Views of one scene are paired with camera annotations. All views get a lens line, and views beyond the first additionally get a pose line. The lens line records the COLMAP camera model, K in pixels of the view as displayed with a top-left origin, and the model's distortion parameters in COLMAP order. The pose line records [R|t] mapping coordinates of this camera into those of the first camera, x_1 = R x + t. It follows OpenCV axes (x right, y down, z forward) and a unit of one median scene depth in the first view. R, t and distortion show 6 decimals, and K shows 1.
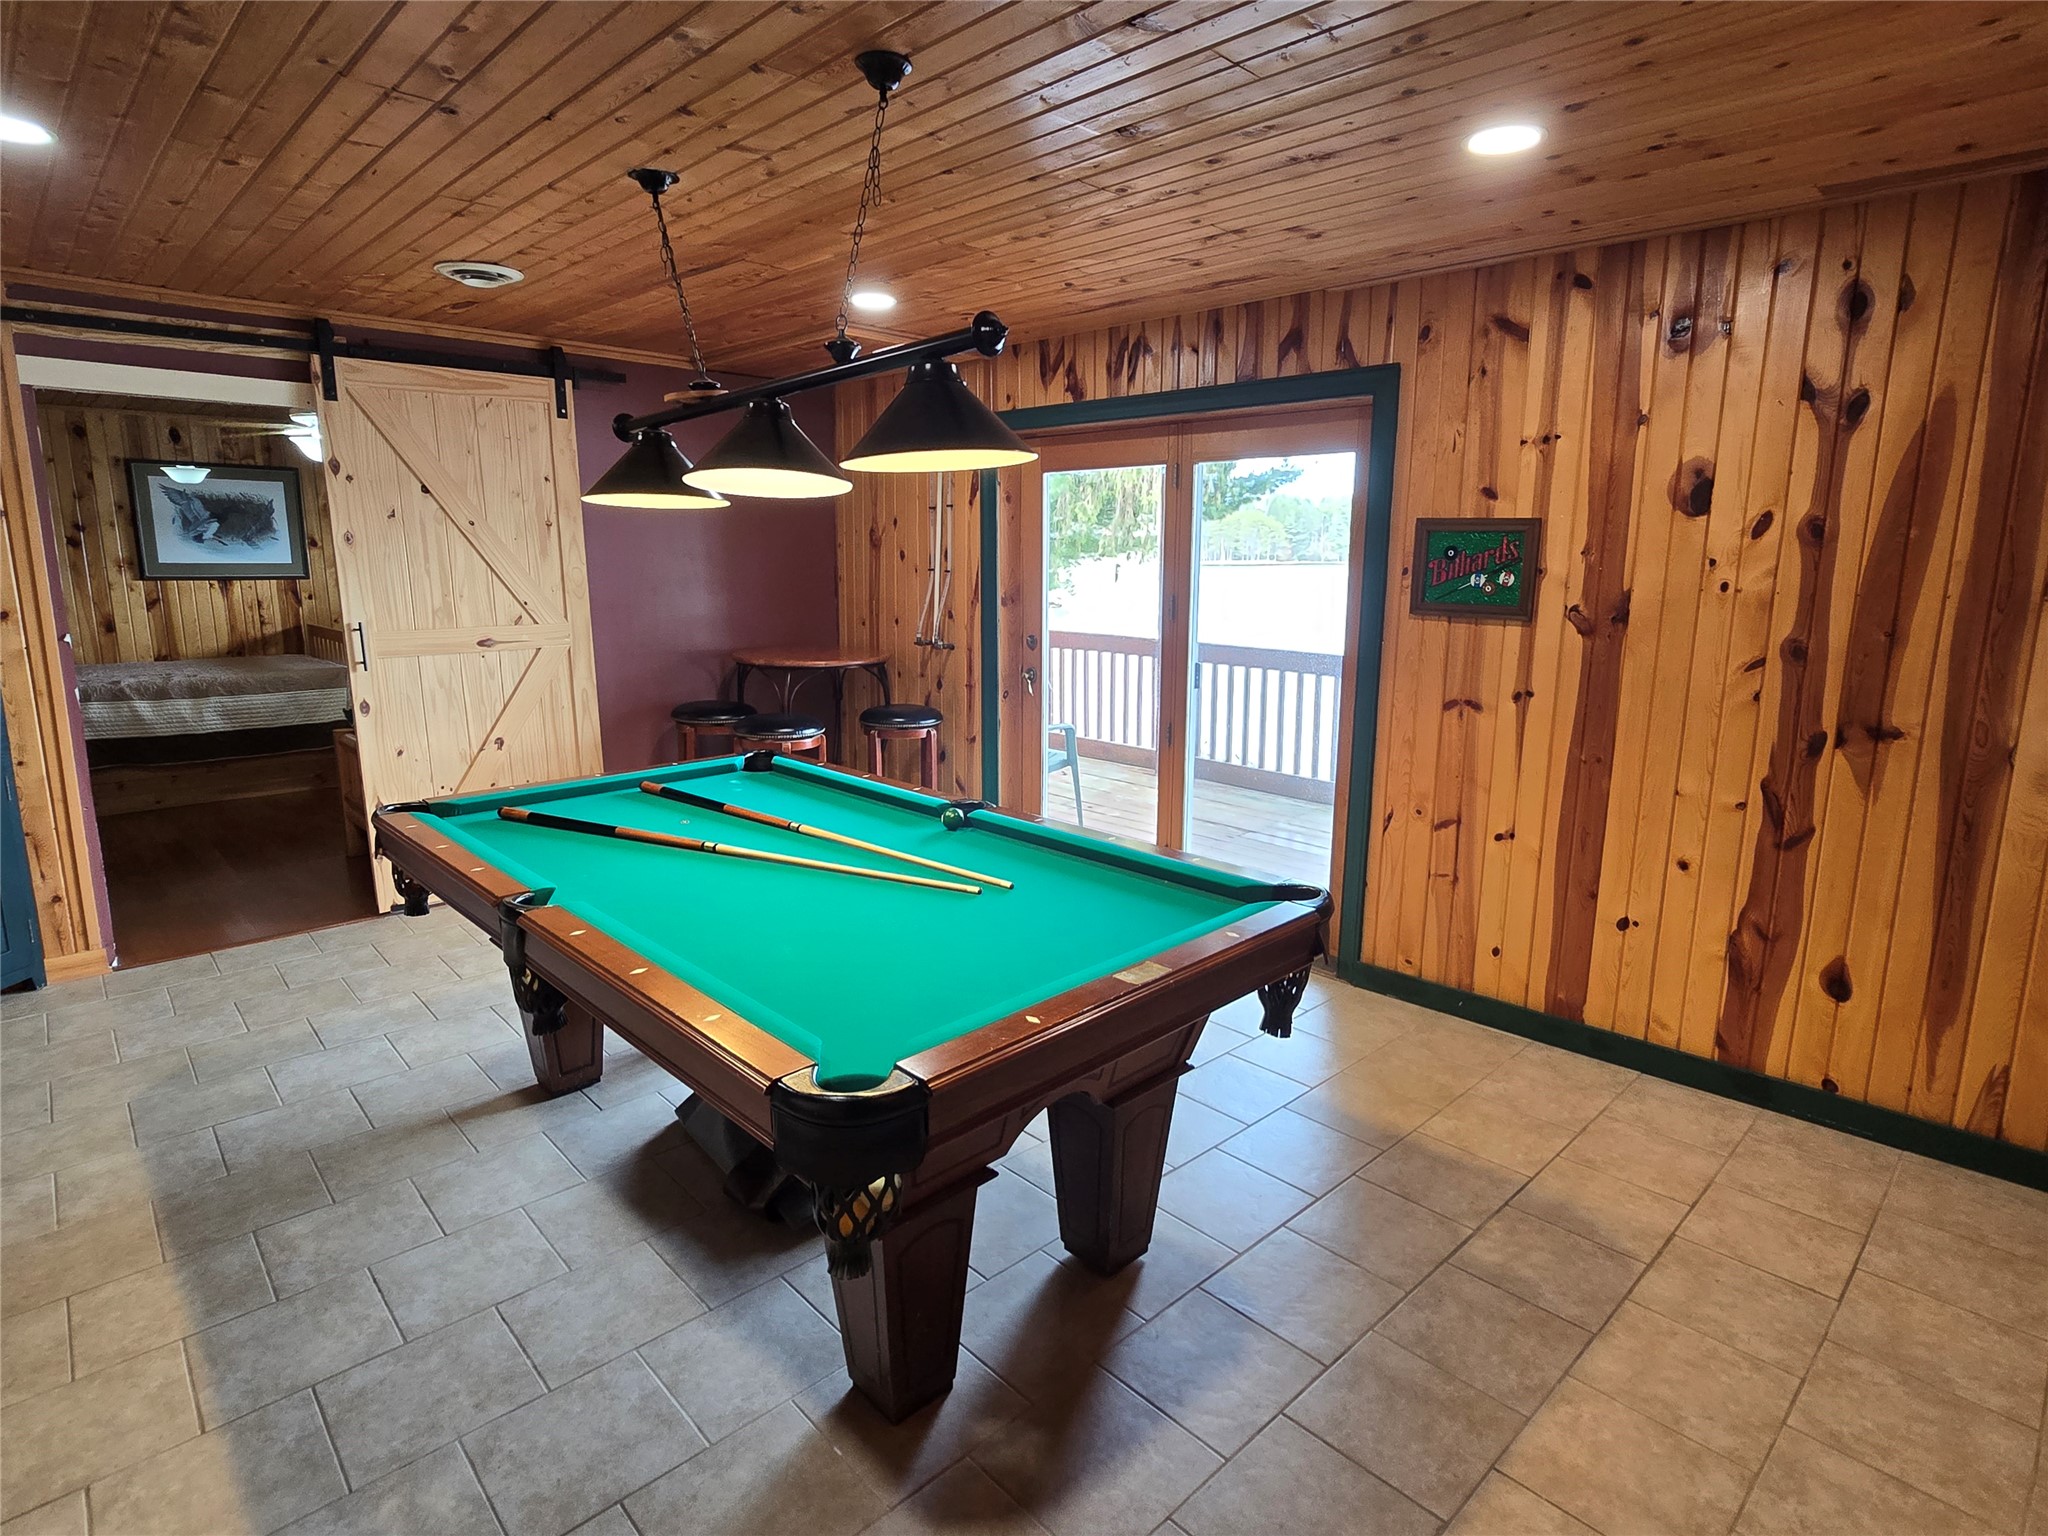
lens RADIAL K [[1057.6, 0, 1038.0], [0, 1057.6, 756.1], [0, 0, 1]] dist [-0.001919, -0.000608]
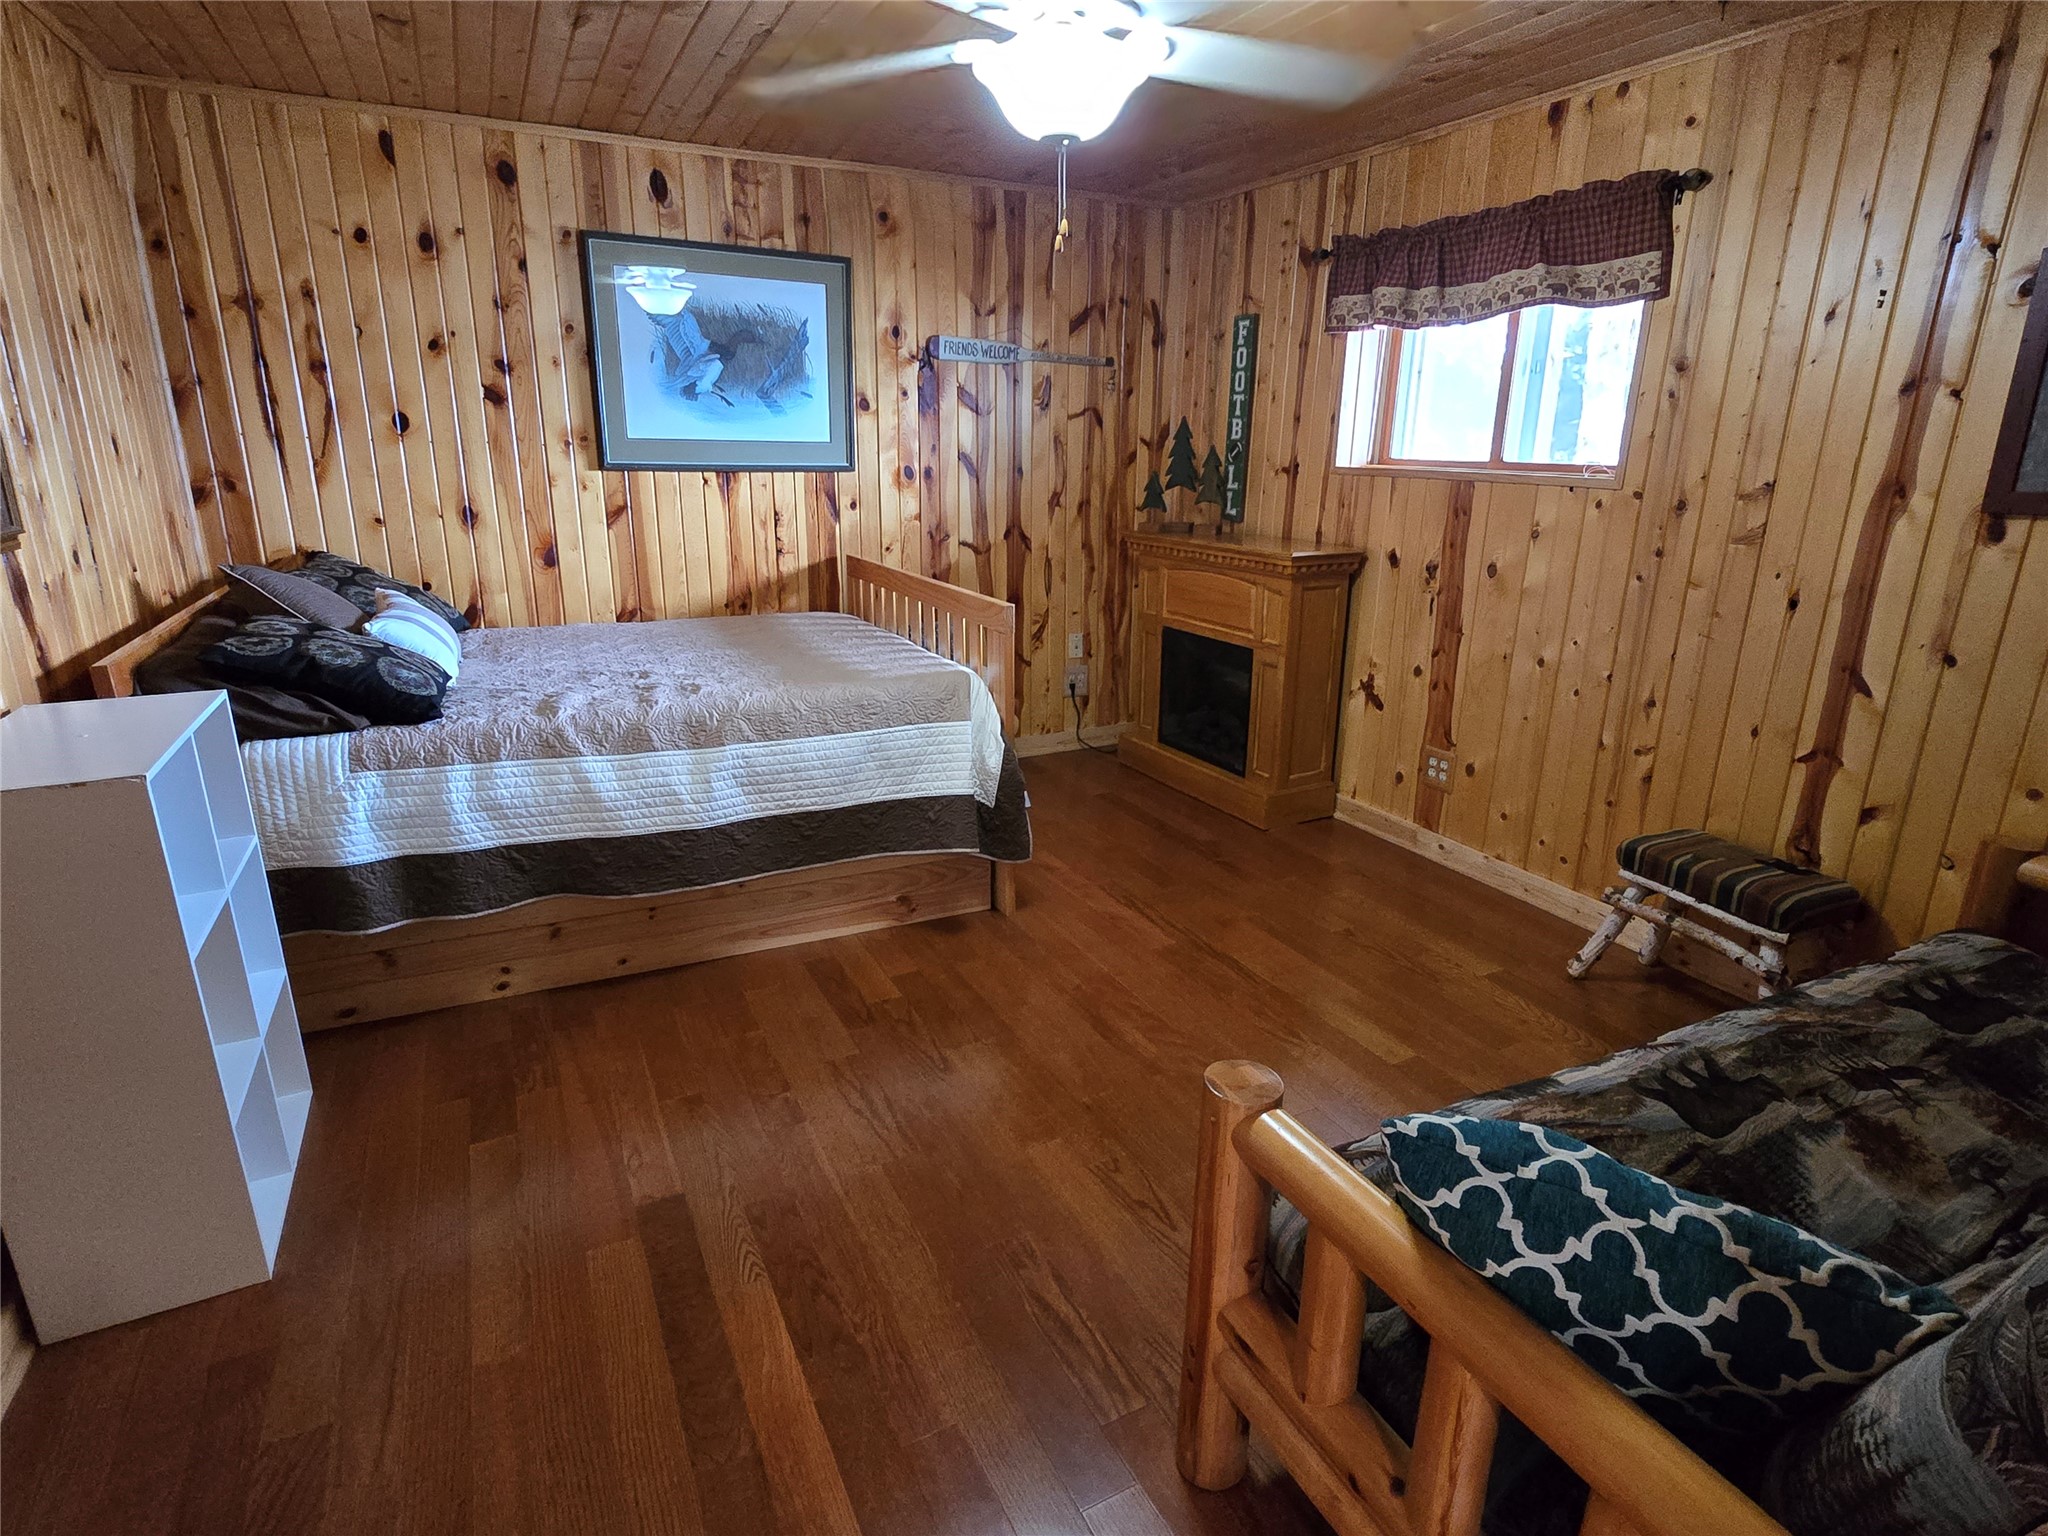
lens RADIAL K [[1057.6, 0, 1038.0], [0, 1057.6, 756.1], [0, 0, 1]] dist [-0.001919, -0.000608]
pose [[0.951682, 0.094479, -0.292191, -0.456159], [-0.065968, 0.992180, 0.105955, -0.092024], [0.299916, -0.081560, 0.950473, 0.532289]]
